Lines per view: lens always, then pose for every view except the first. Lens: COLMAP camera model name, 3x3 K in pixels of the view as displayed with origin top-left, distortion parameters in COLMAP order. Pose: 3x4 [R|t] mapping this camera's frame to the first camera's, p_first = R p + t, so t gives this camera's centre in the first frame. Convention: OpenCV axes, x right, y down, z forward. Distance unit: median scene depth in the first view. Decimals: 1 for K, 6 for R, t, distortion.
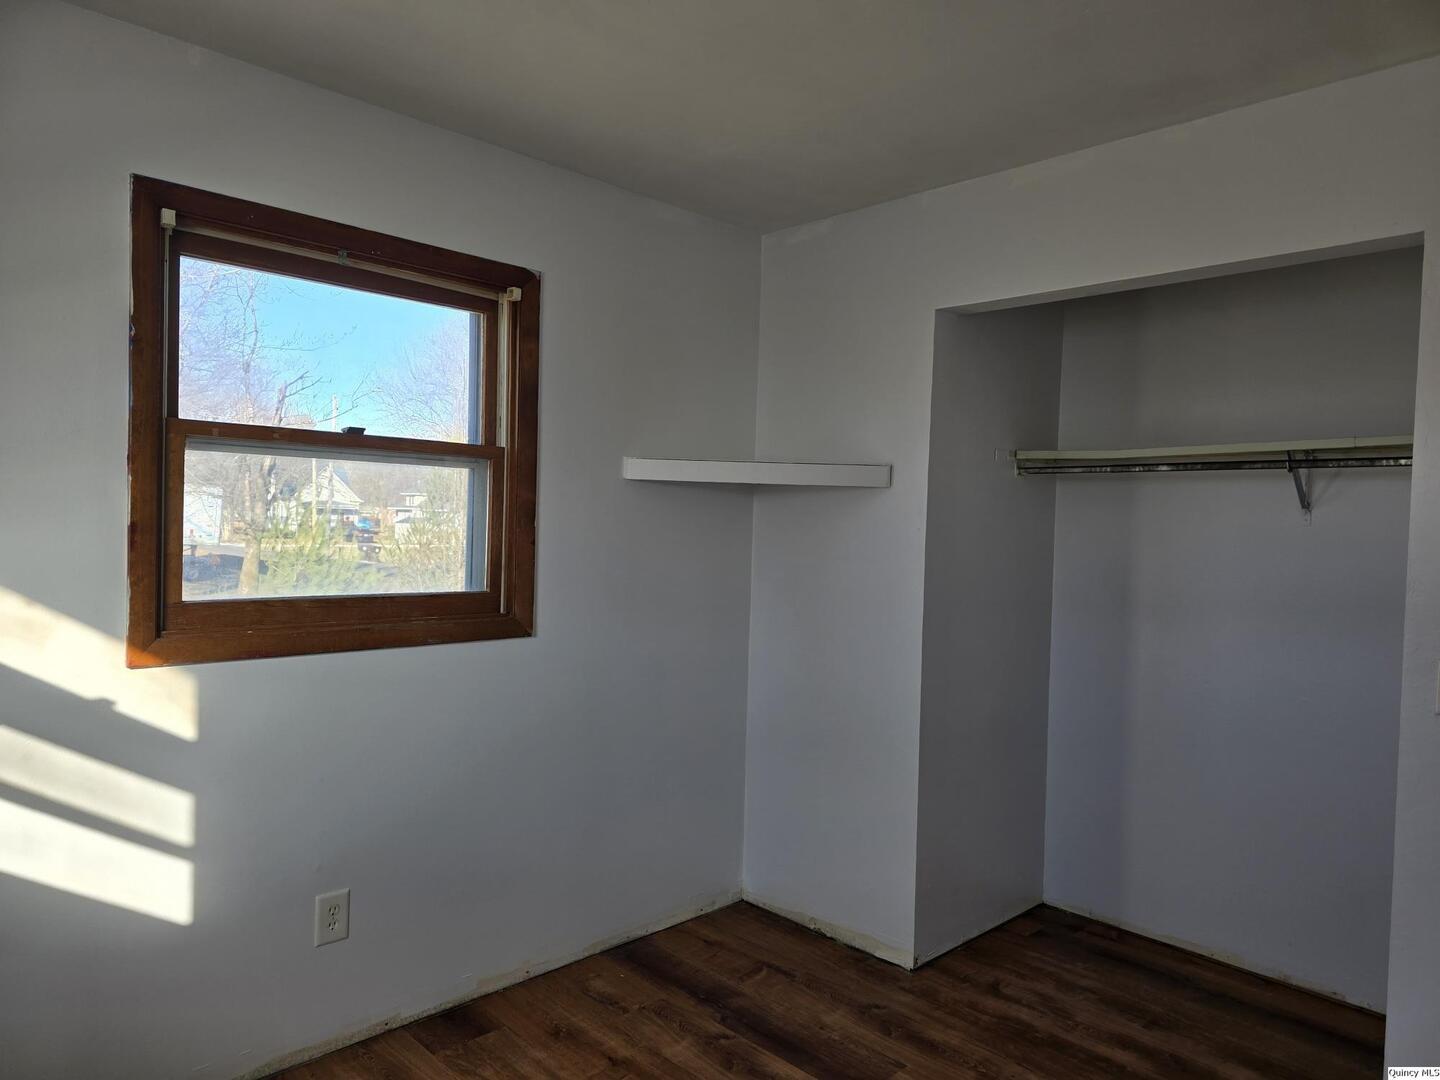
lens RADIAL K [[959.5, 0, 722.6], [0, 959.5, 530.4], [0, 0, 1]] dist [0.086421, -0.066400]
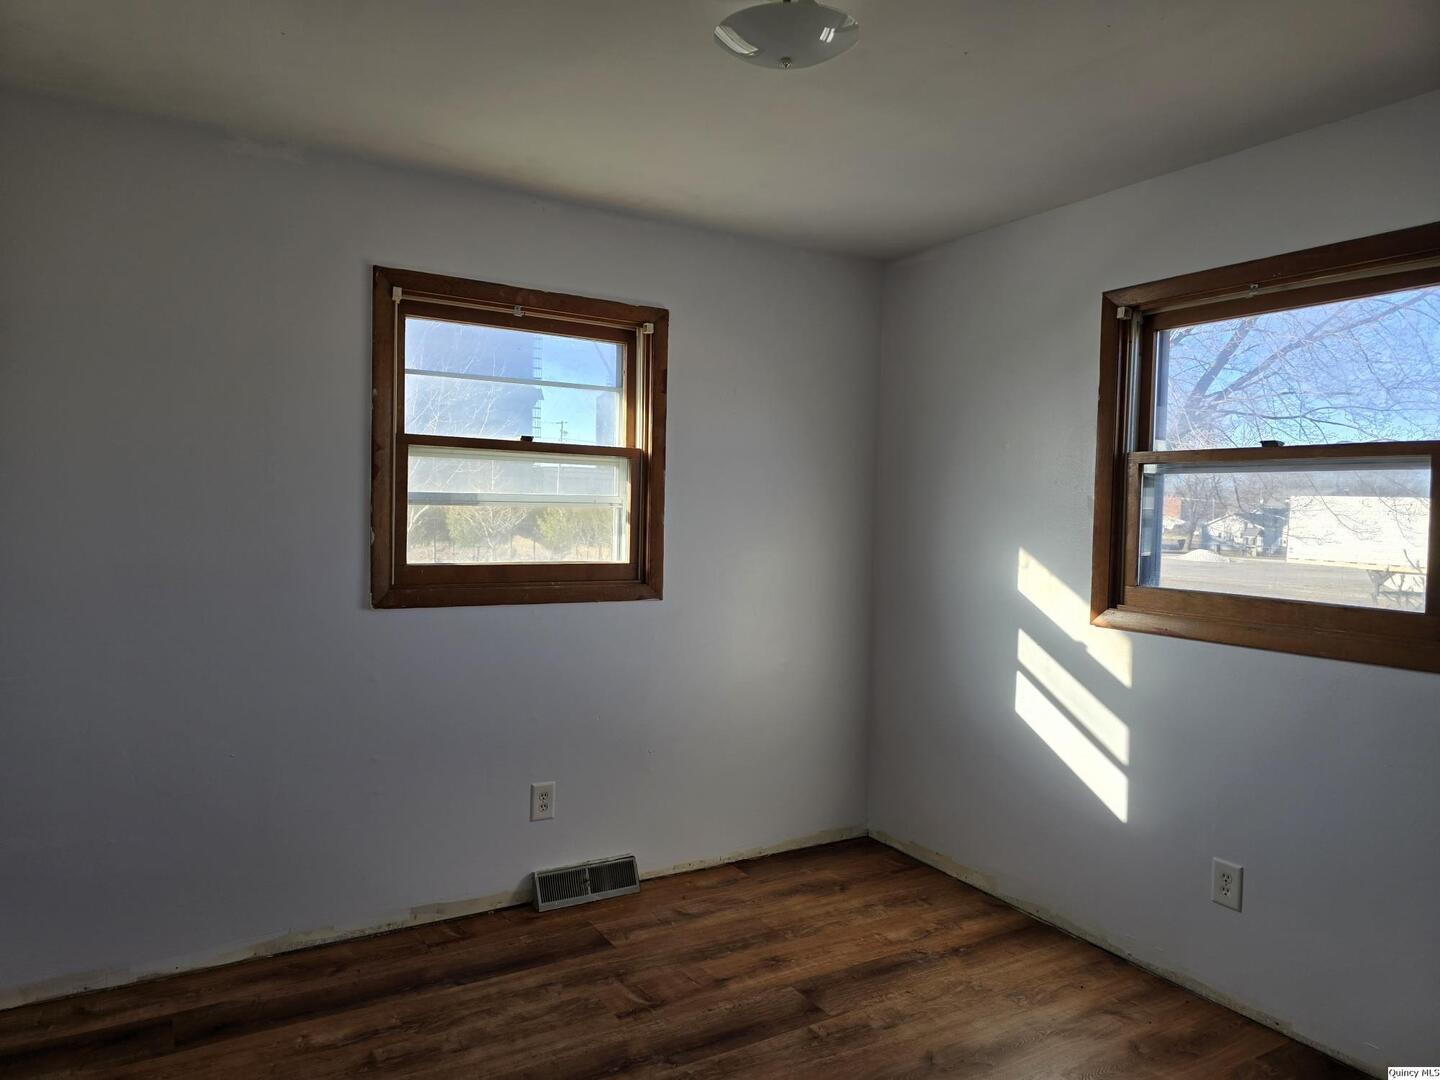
lens RADIAL K [[959.5, 0, 722.6], [0, 959.5, 530.4], [0, 0, 1]] dist [0.086421, -0.066400]
pose [[-0.196024, -0.023037, -0.980328, 0.895708], [-0.060077, 0.998128, -0.011442, 0.046967], [0.978757, 0.056653, -0.197041, 0.703301]]
